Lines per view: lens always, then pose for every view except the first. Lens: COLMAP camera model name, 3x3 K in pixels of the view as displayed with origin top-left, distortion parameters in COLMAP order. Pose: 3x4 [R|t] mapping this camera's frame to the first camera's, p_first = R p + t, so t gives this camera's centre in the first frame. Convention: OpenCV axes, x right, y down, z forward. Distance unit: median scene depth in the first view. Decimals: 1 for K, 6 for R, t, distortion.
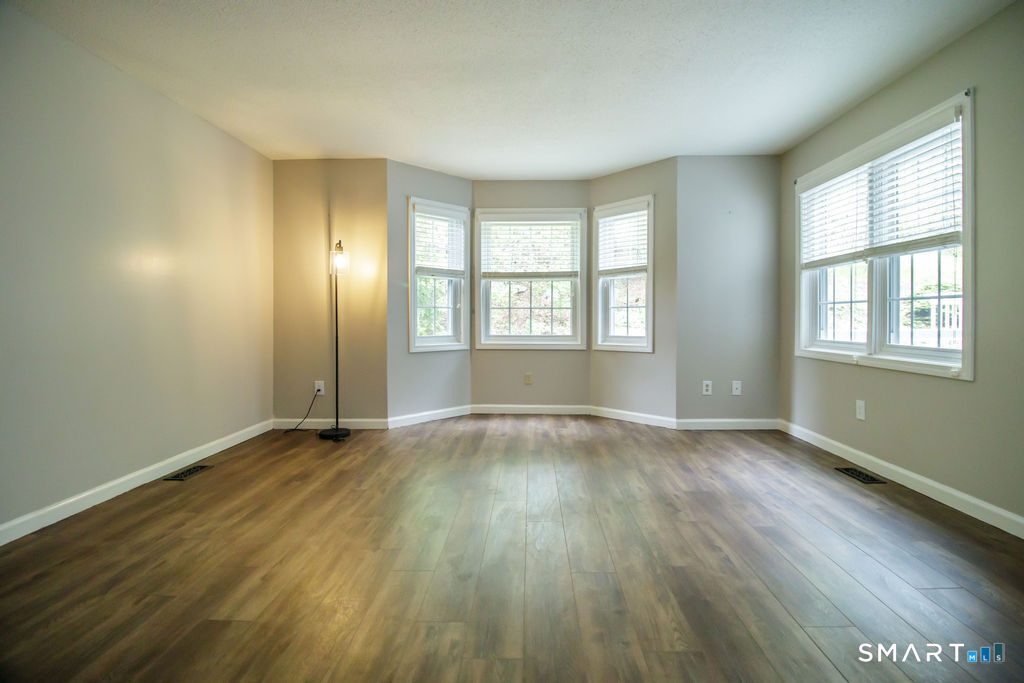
lens RADIAL K [[484.6, 0, 527.0], [0, 484.6, 323.8], [0, 0, 1]] dist [-0.028268, -0.000724]
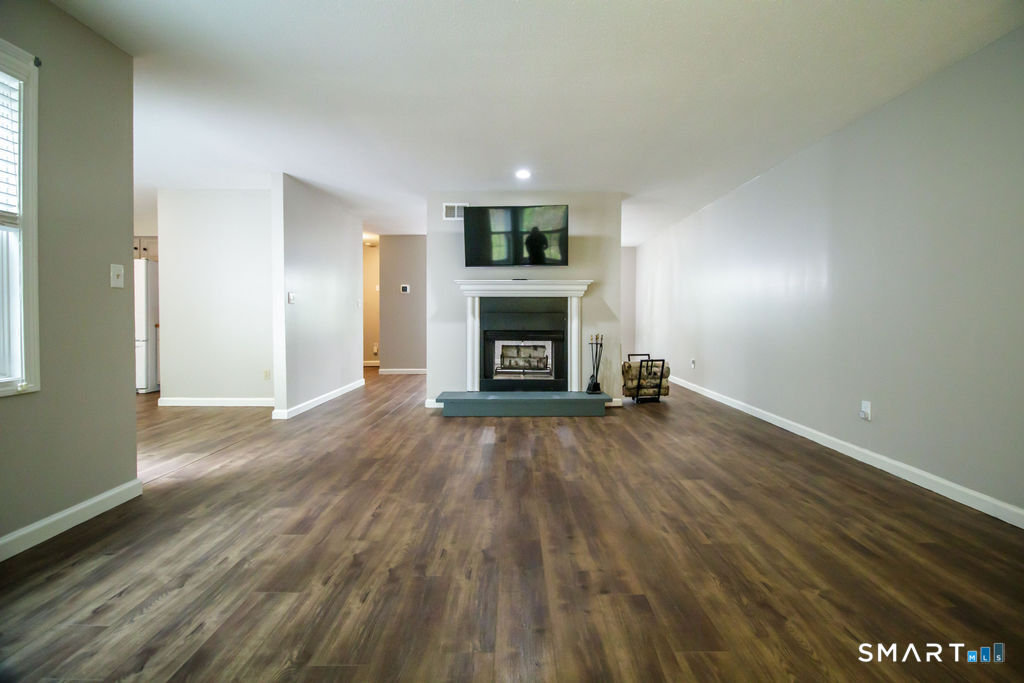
lens RADIAL K [[484.6, 0, 527.0], [0, 484.6, 323.8], [0, 0, 1]] dist [-0.028268, -0.000724]
pose [[-0.999432, 0.000731, -0.033689, 0.051808], [-0.000237, 0.999587, 0.028730, -0.028087], [0.033696, 0.028721, -0.999019, 1.782565]]
